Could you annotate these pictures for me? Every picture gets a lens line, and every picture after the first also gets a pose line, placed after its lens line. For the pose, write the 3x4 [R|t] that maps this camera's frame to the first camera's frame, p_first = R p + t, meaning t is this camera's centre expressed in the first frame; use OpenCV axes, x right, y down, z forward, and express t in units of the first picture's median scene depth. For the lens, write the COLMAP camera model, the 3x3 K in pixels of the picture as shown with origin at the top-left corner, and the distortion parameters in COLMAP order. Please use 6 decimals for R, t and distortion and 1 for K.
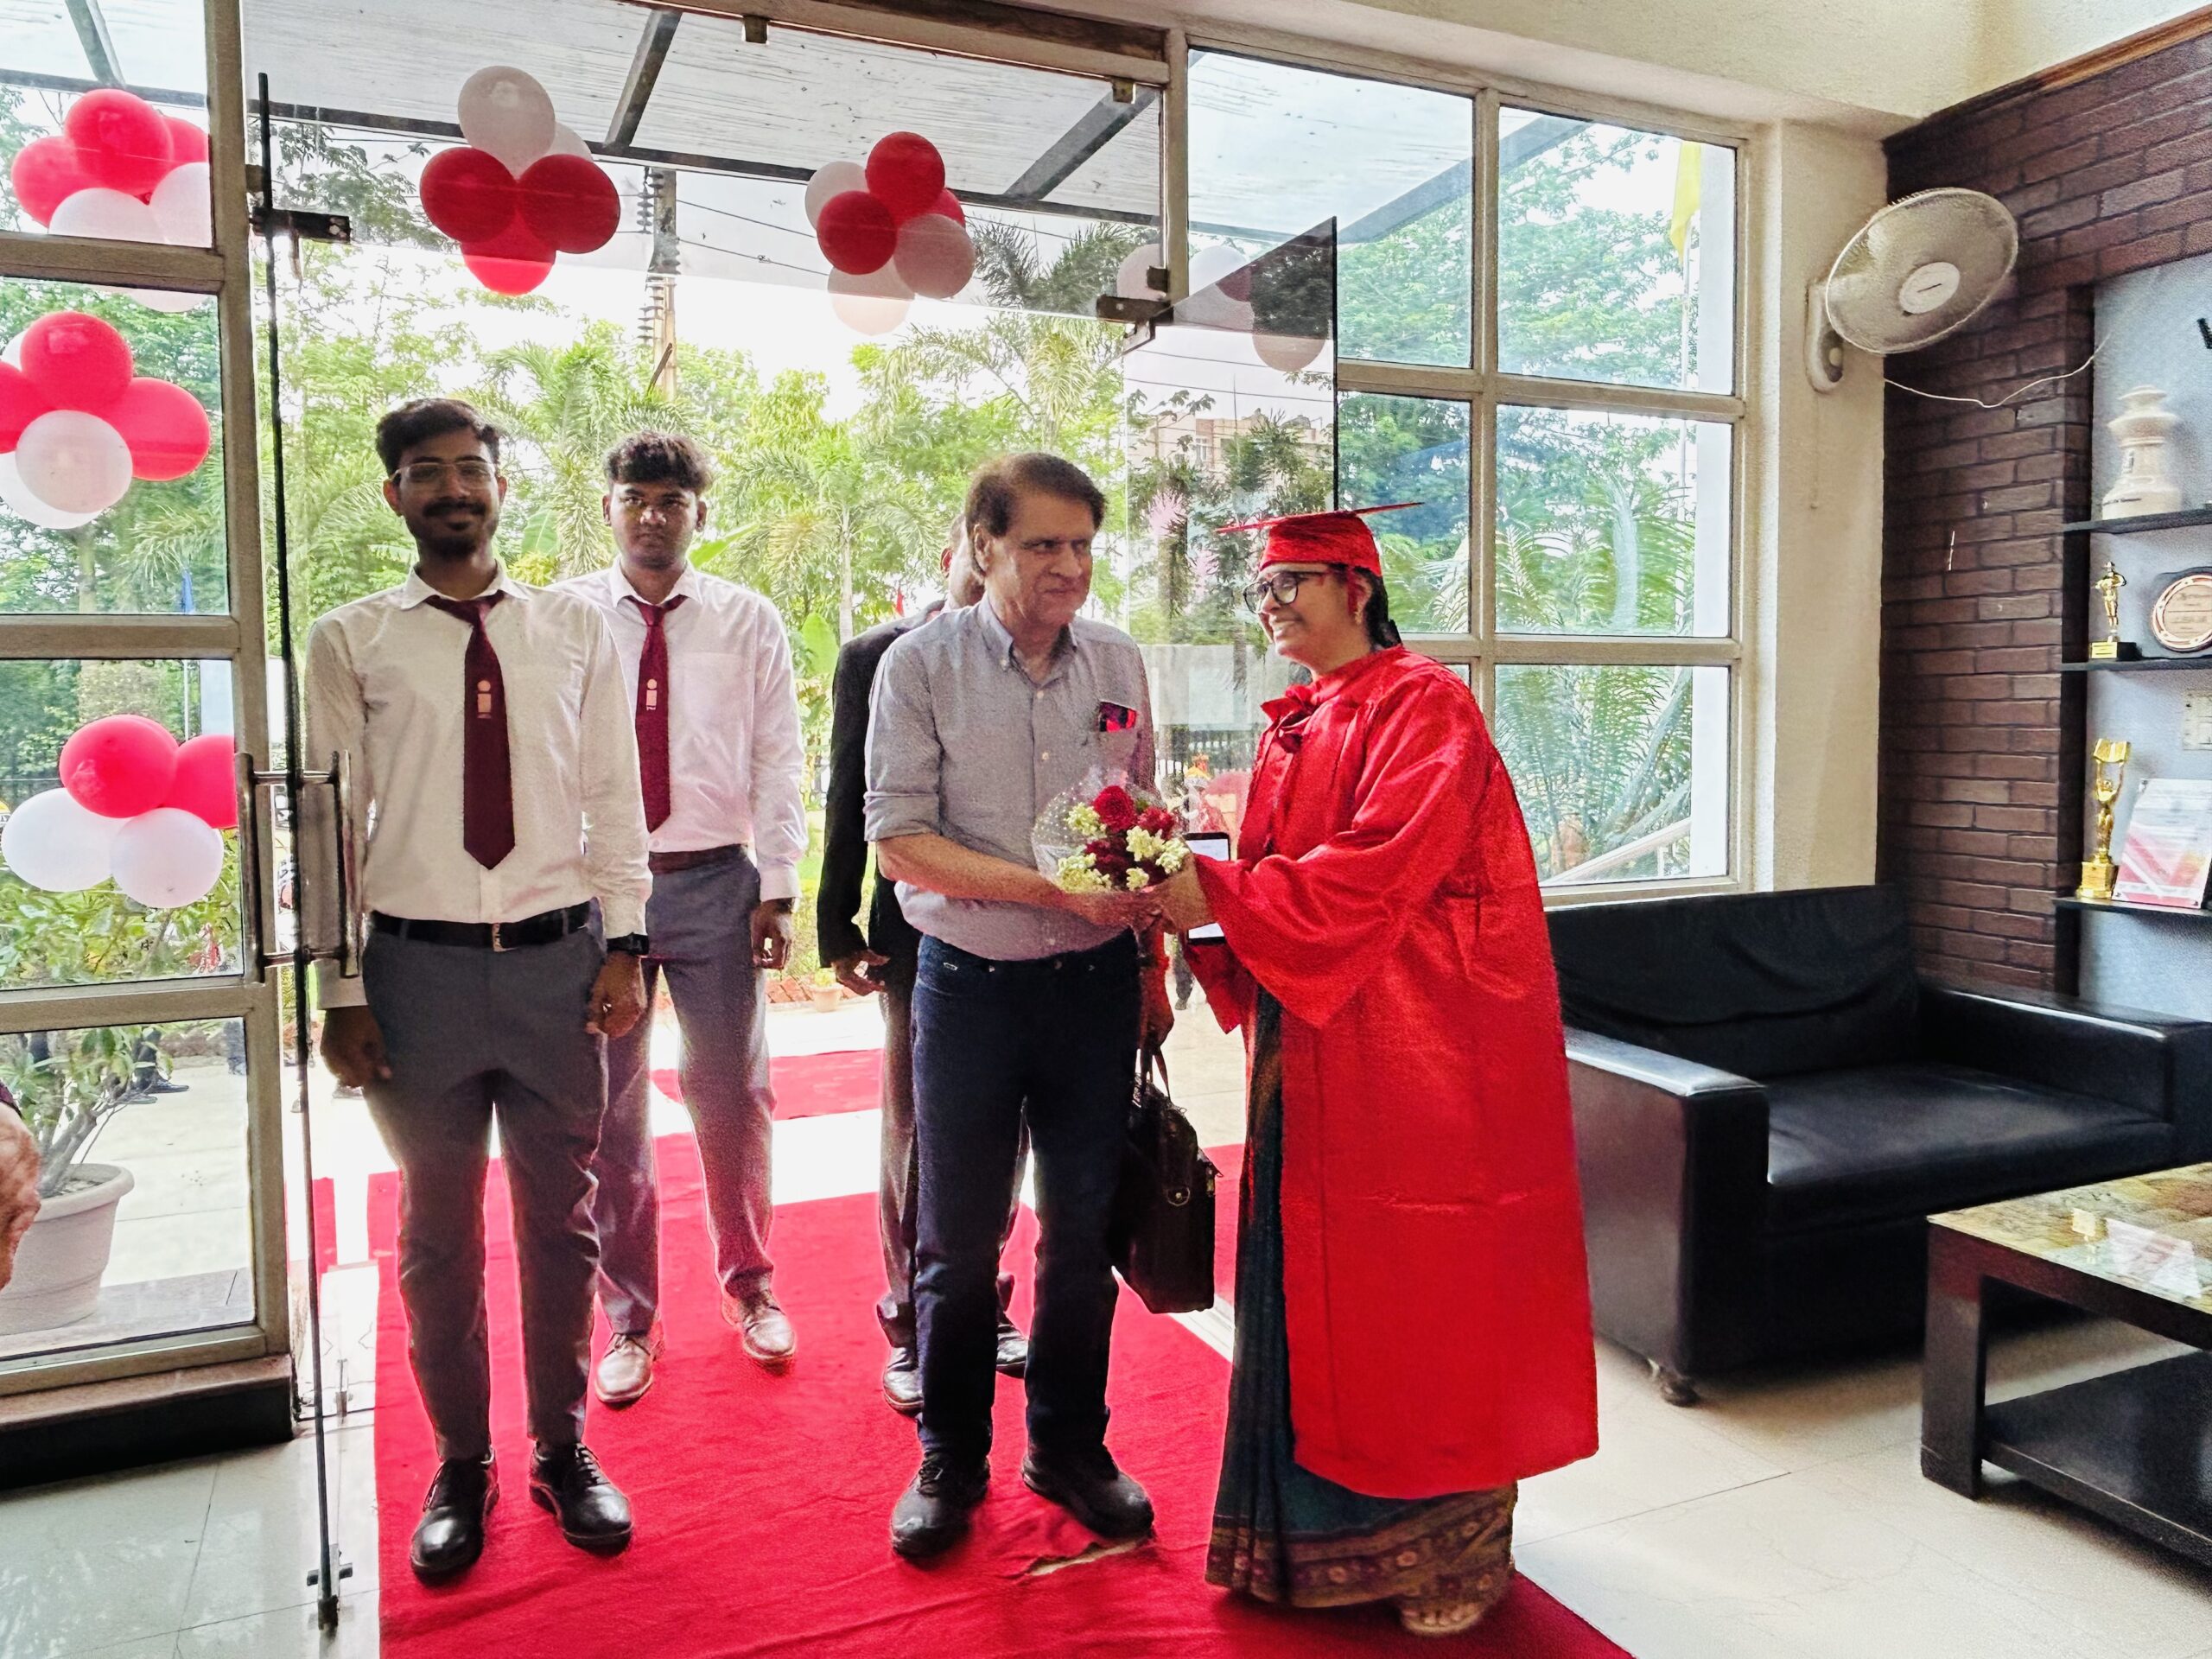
lens RADIAL K [[1570.8, 0, 1106.0], [0, 1570.8, 829.5], [0, 0, 1]] dist [0.007925, 0.002206]
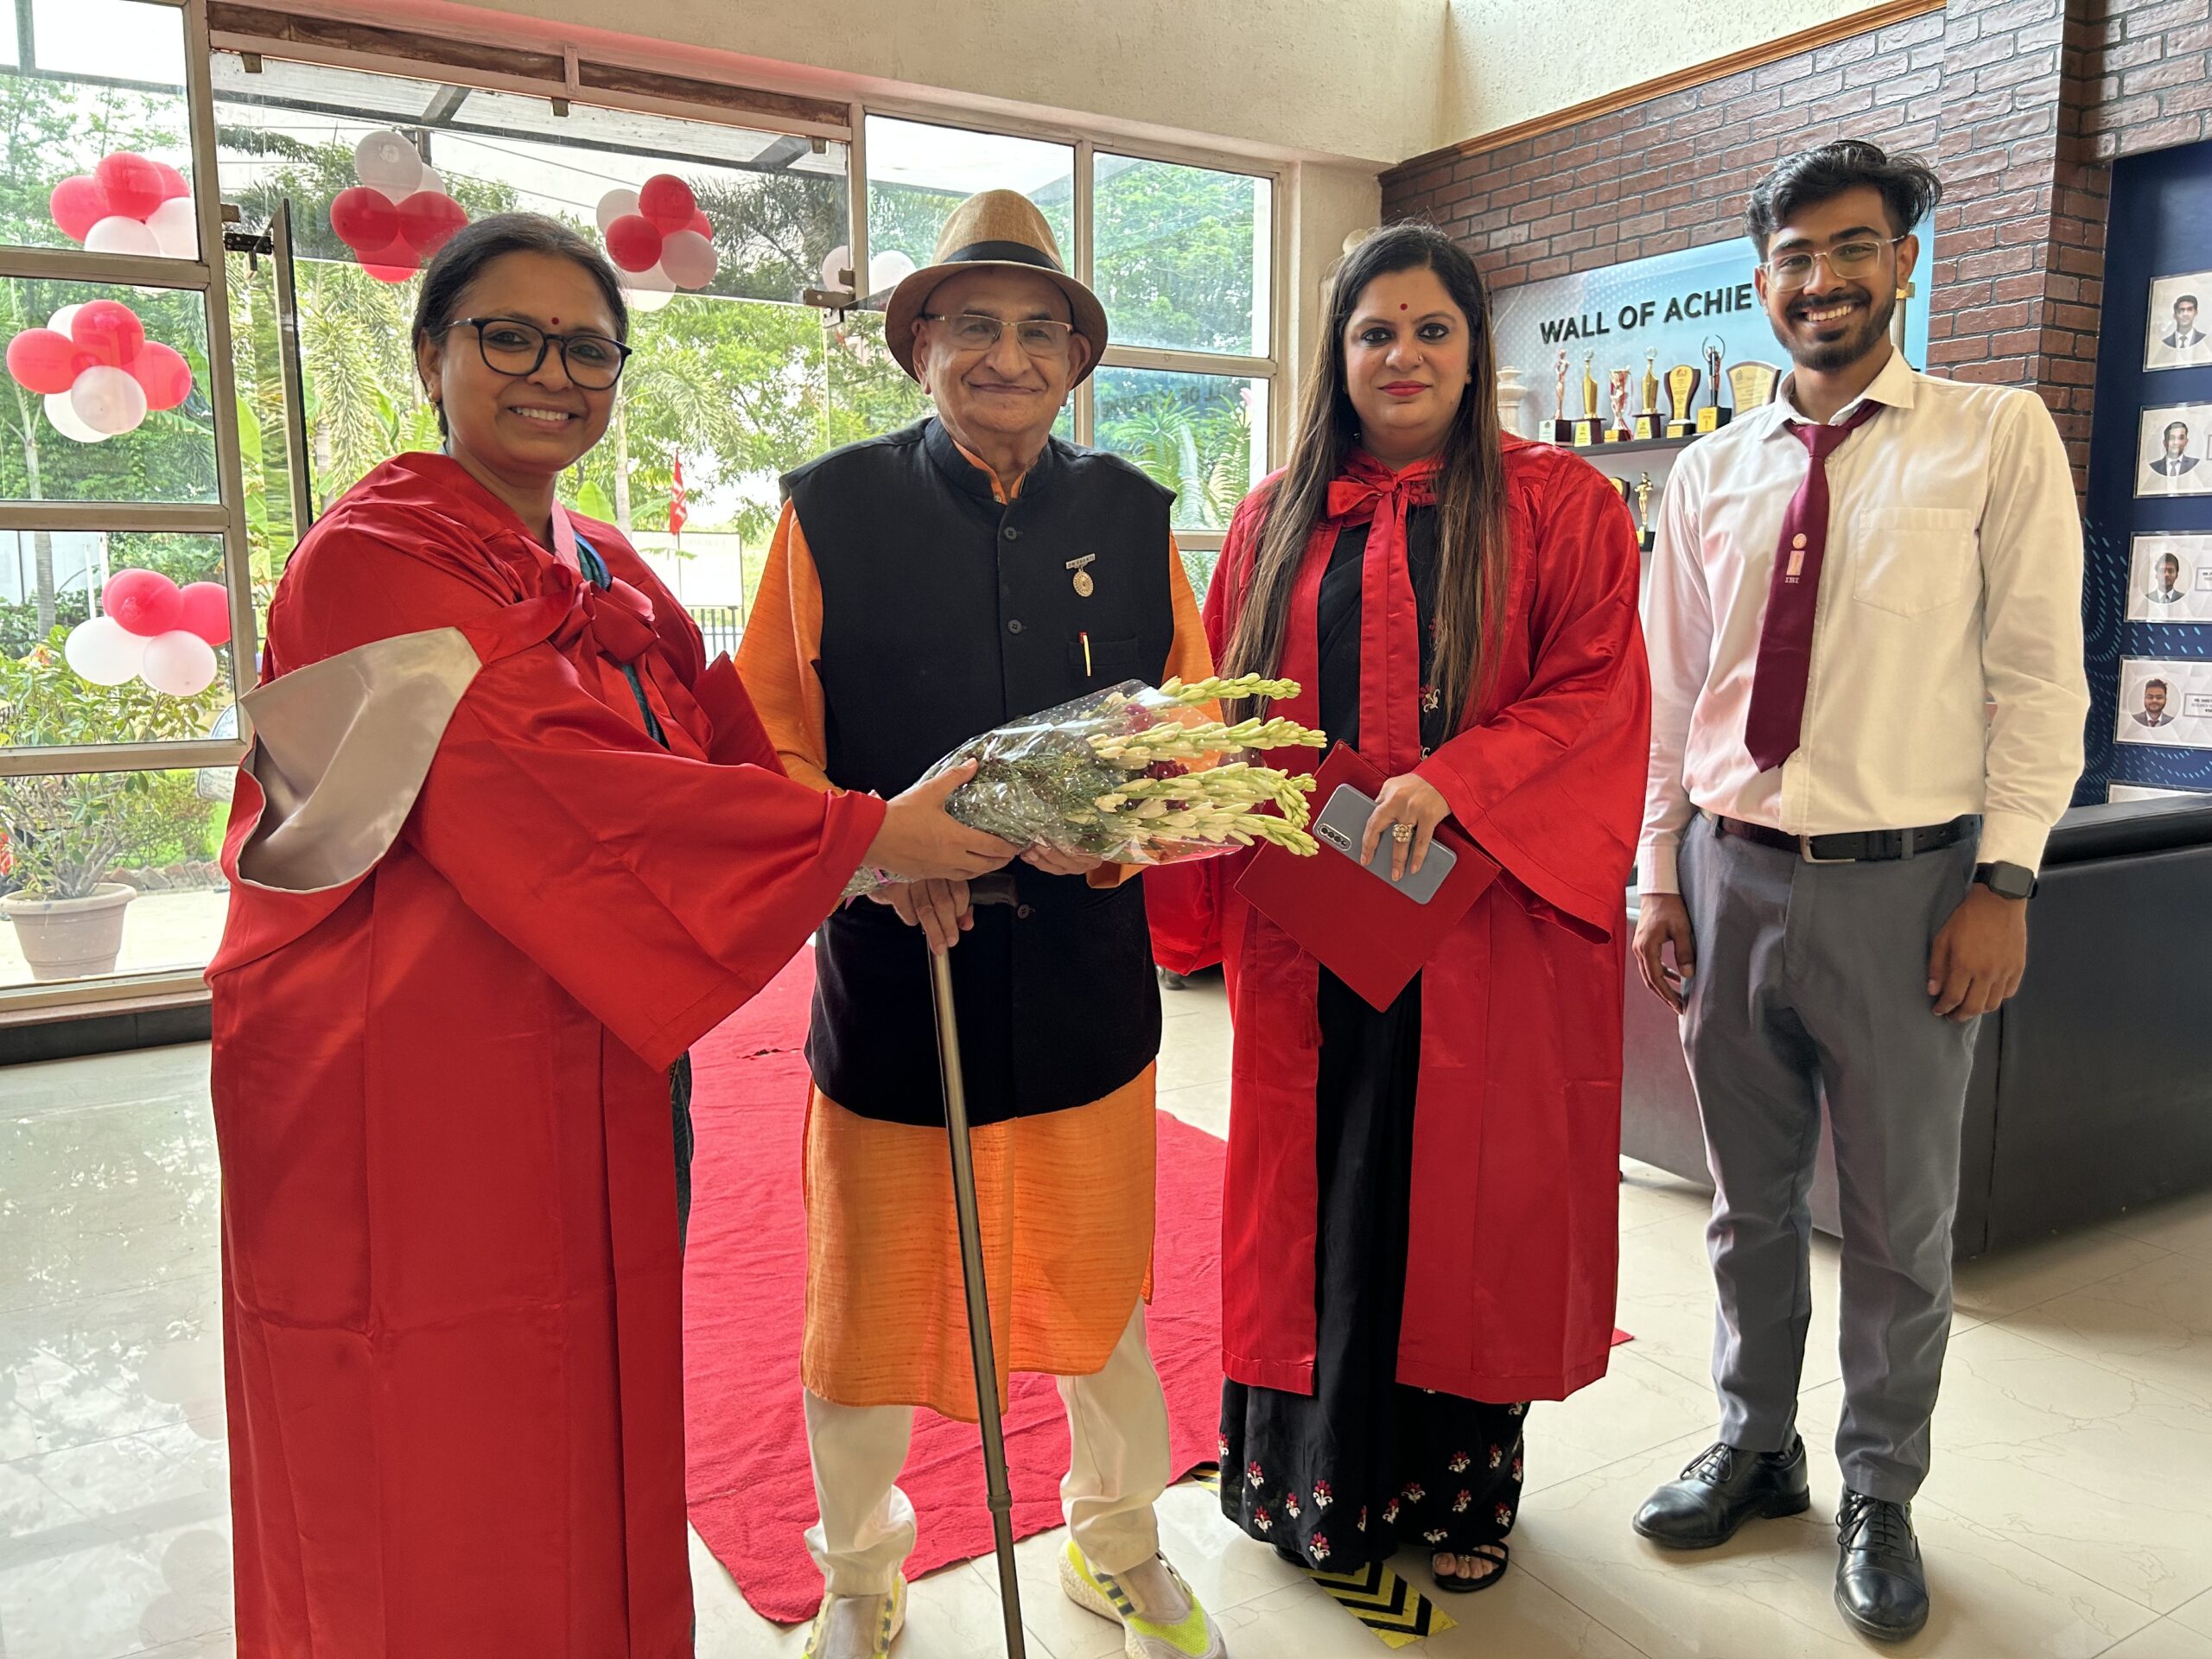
lens RADIAL K [[1668.9, 0, 1106.0], [0, 1668.9, 829.5], [0, 0, 1]] dist [0.048291, -0.049877]
pose [[0.993325, -0.006975, 0.115141, 0.075902], [-0.000924, 0.997657, 0.068406, 0.046419], [-0.115348, -0.068055, 0.990991, -0.517915]]
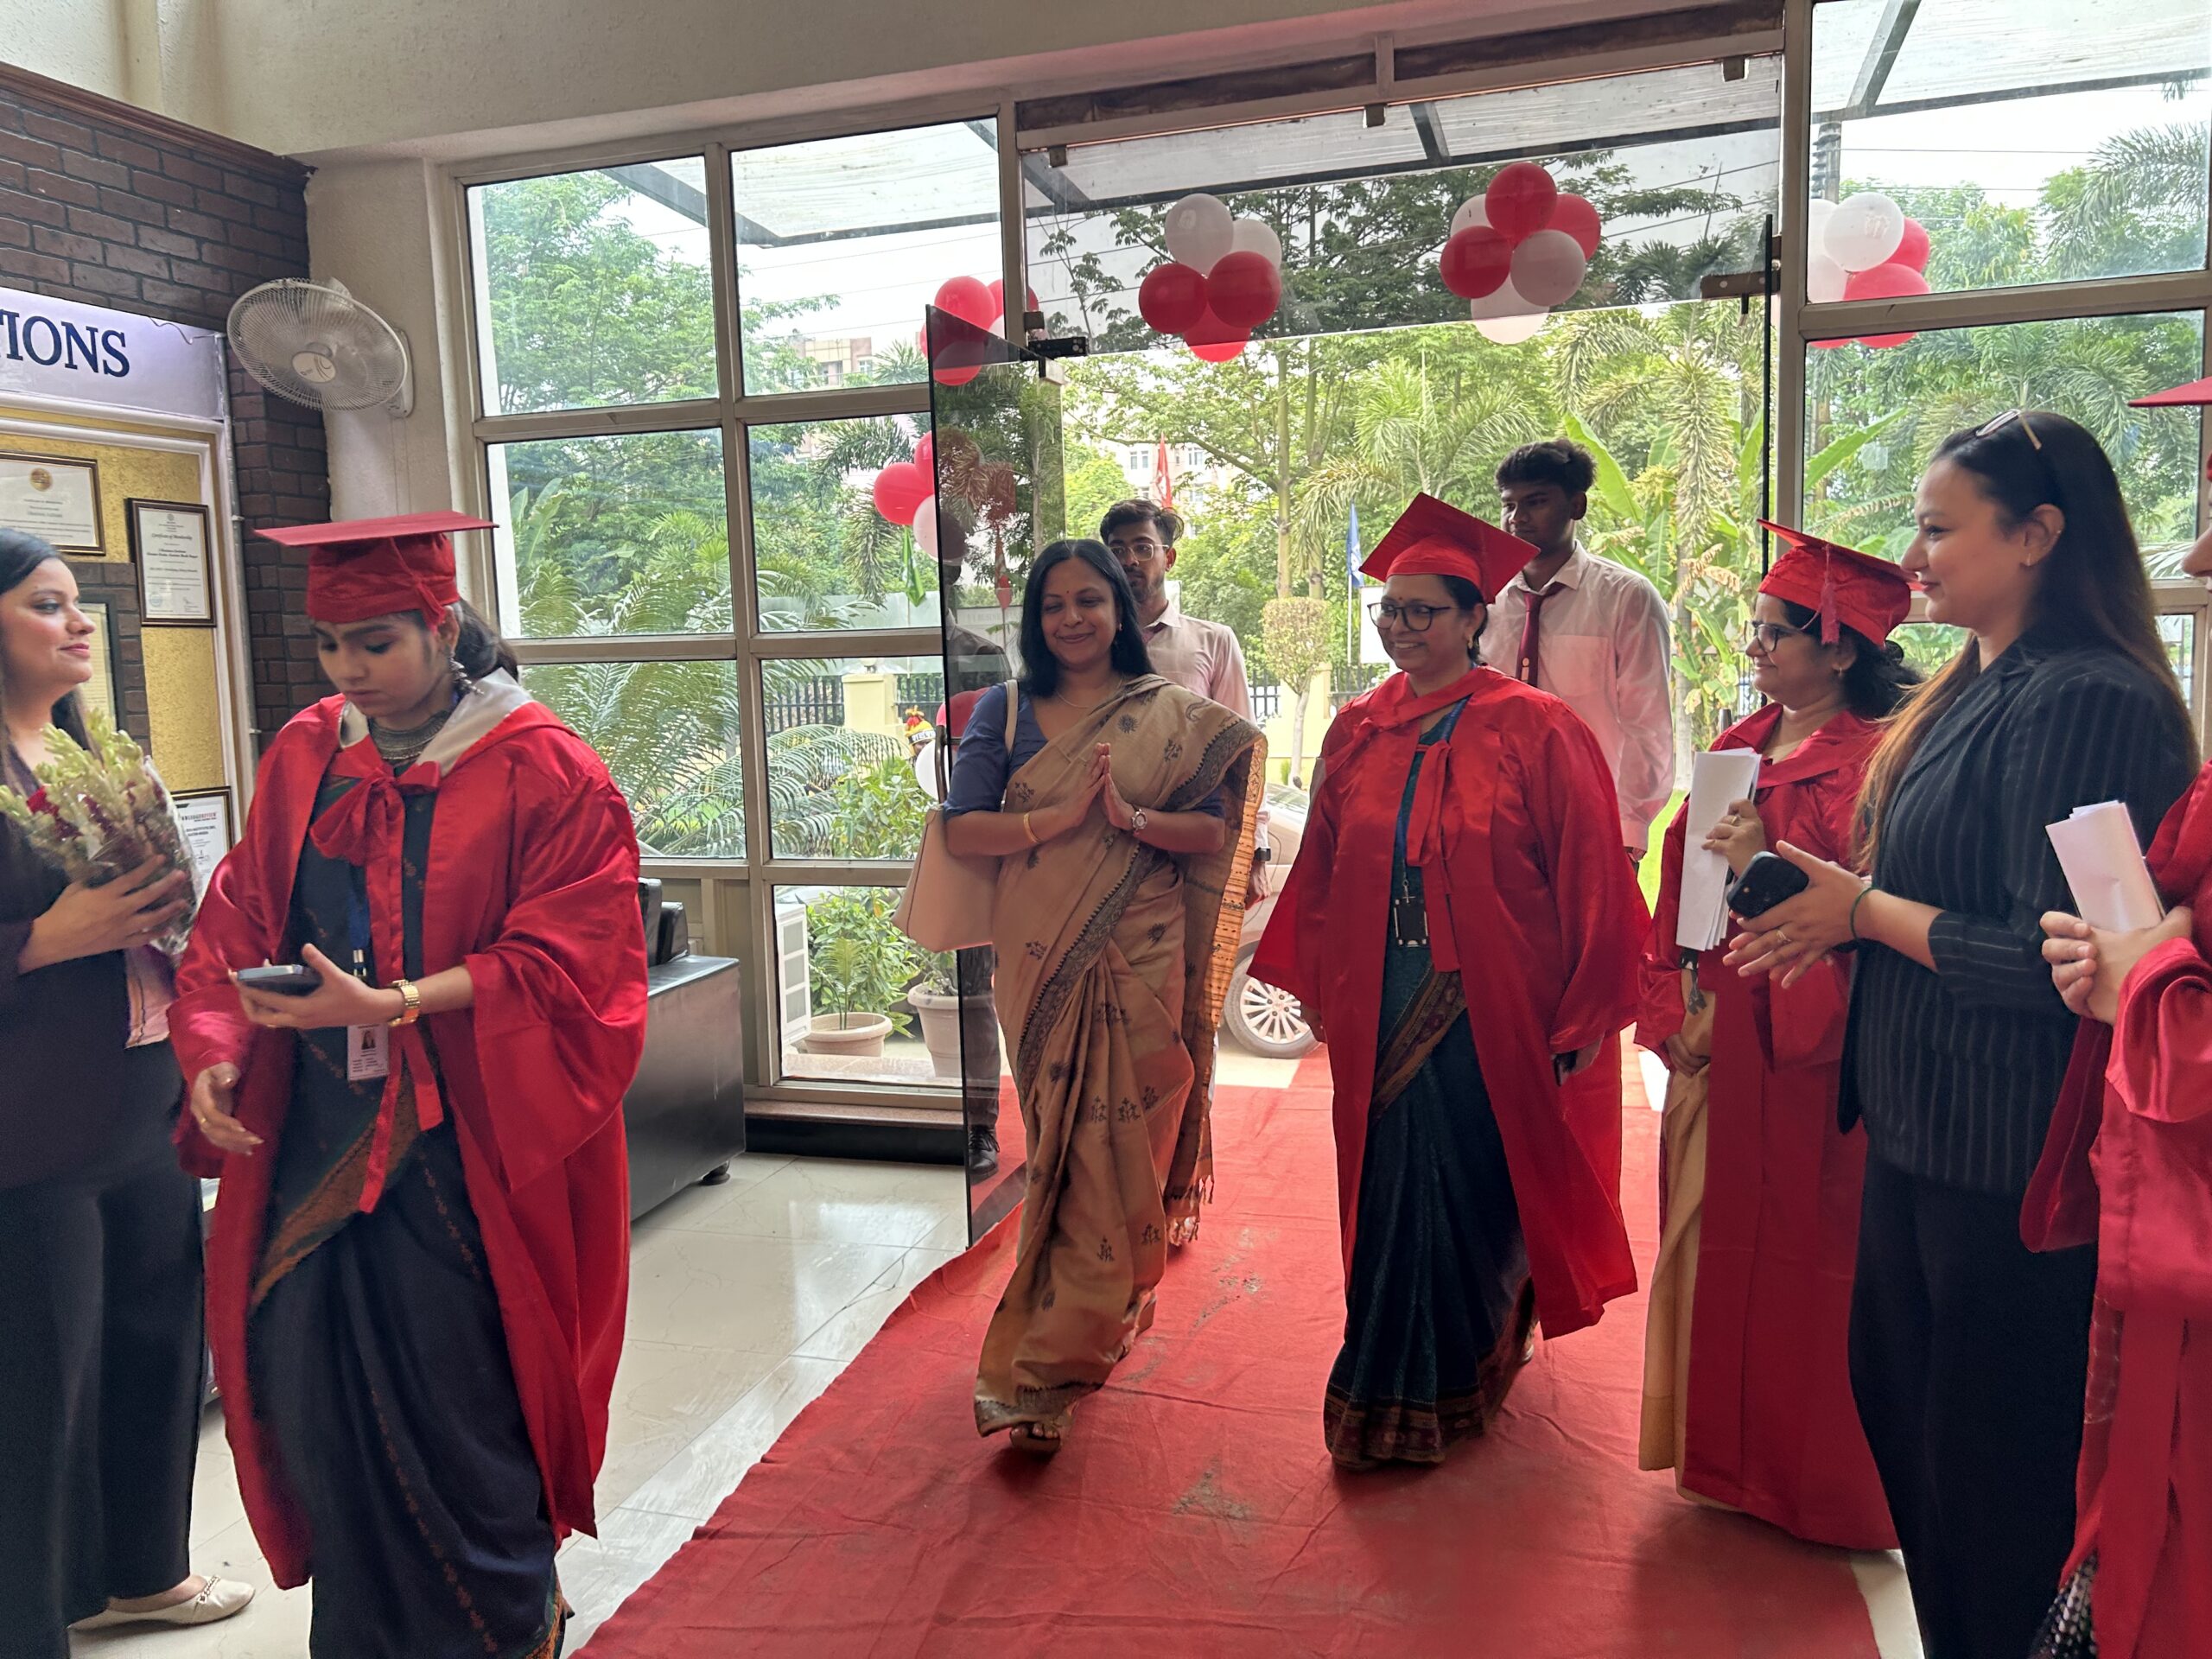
lens RADIAL K [[1668.9, 0, 1106.0], [0, 1668.9, 829.5], [0, 0, 1]] dist [0.048291, -0.049877]
pose [[0.748830, 0.060467, -0.659998, 0.386081], [-0.025210, 0.997707, 0.062804, -0.030866], [0.662282, -0.030391, 0.748638, -0.085724]]
